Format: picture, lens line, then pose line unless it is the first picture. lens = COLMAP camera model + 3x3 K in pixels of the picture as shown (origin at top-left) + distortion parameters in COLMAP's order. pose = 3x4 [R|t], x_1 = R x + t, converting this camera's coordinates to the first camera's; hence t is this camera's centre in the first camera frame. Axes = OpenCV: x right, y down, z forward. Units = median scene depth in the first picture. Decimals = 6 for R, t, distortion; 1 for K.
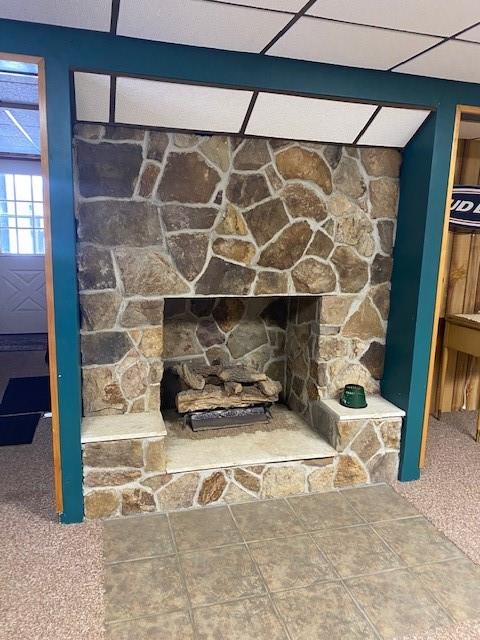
lens RADIAL K [[495.6, 0, 241.3], [0, 495.6, 317.8], [0, 0, 1]] dist [0.050115, -0.007797]
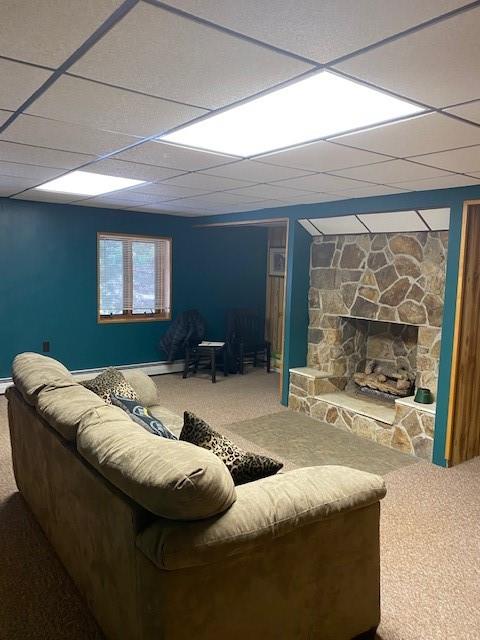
lens RADIAL K [[495.6, 0, 241.3], [0, 495.6, 317.8], [0, 0, 1]] dist [0.050115, -0.007797]
pose [[0.344549, 0.076209, -0.935670, 1.531897], [-0.196571, 0.980461, 0.007472, 0.028942], [0.917957, 0.181351, 0.352797, -0.055035]]
